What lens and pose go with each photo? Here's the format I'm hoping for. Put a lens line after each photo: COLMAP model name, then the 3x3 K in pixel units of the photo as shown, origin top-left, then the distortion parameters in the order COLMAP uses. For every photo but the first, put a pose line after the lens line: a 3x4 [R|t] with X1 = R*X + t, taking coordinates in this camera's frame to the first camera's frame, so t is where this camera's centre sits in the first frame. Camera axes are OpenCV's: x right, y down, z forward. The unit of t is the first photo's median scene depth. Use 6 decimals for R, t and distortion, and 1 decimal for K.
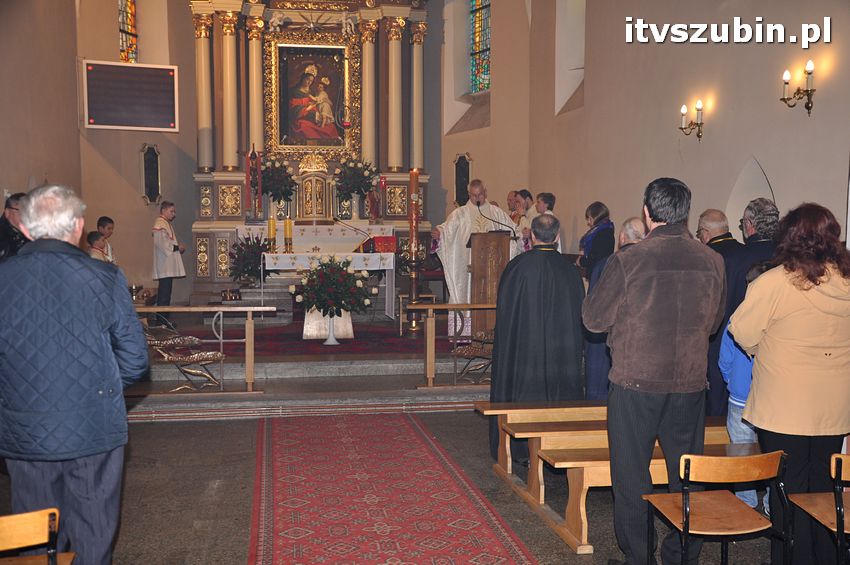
lens RADIAL K [[918.0, 0, 425.2], [0, 918.0, 284.2], [0, 0, 1]] dist [-0.012944, 0.000000]
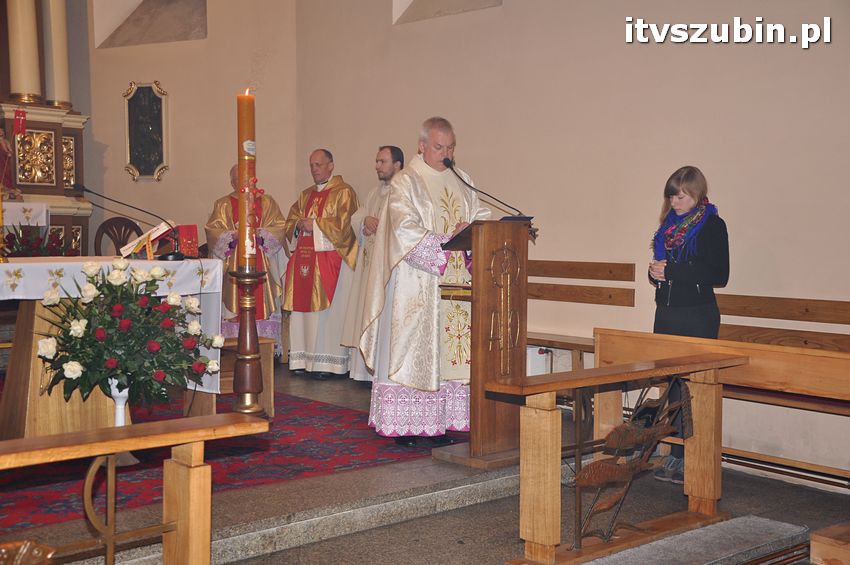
lens RADIAL K [[1074.7, 0, 429.2], [0, 1074.7, 291.5], [0, 0, 1]] dist [0.128719, 0.000000]
pose [[0.847513, -0.023495, 0.530255, -0.181847], [0.019066, 0.999723, 0.013824, -0.016825], [-0.530433, -0.001606, 0.847726, 0.332201]]
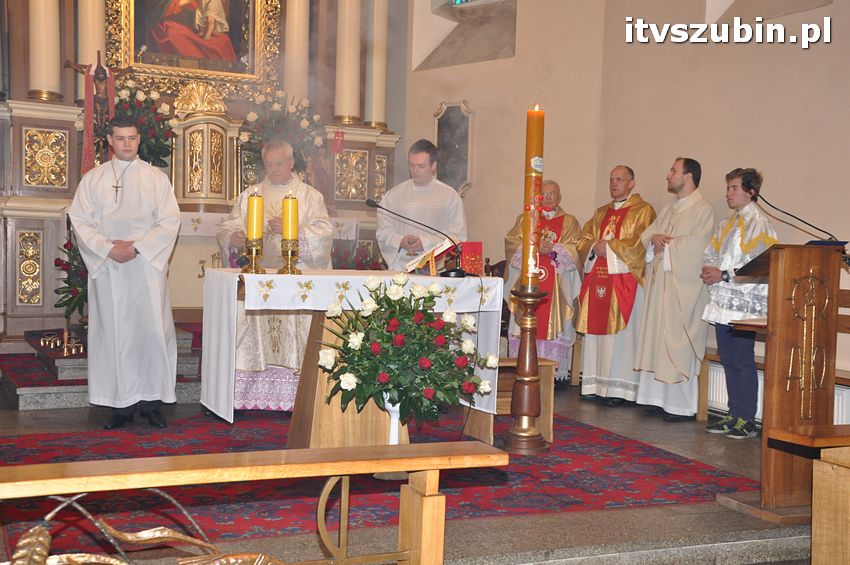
lens RADIAL K [[1074.7, 0, 428.5], [0, 1074.7, 284.4], [0, 0, 1]] dist [0.128719, 0.000000]
pose [[0.964931, 0.022239, 0.261562, -0.161799], [-0.020605, 0.999747, -0.008990, -0.018222], [-0.261695, 0.003285, 0.965145, 0.341547]]
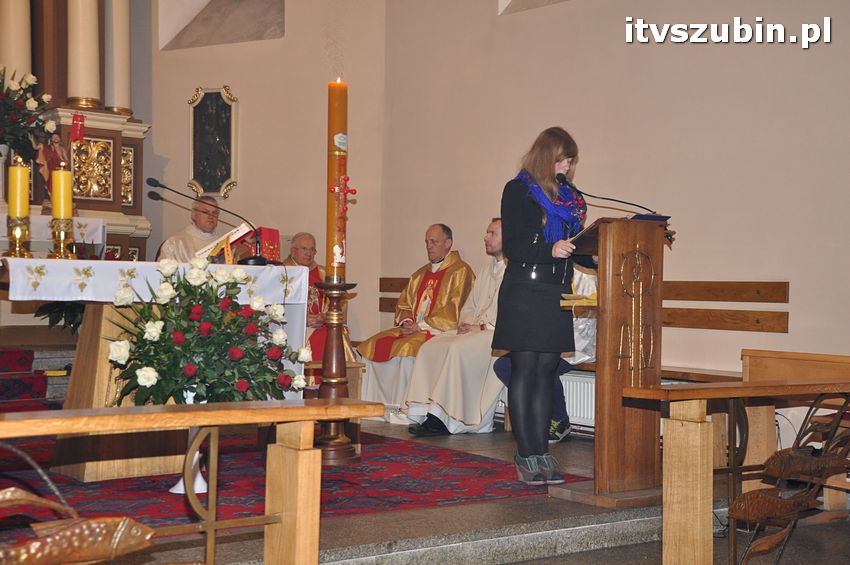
lens RADIAL K [[1265.2, 0, 429.9], [0, 1265.2, 287.8], [0, 0, 1]] dist [0.190906, 0.000000]
pose [[0.881128, 0.018425, 0.472519, -0.195043], [0.003582, 0.998952, -0.045633, 0.002480], [-0.472865, 0.041901, 0.880138, 0.330771]]
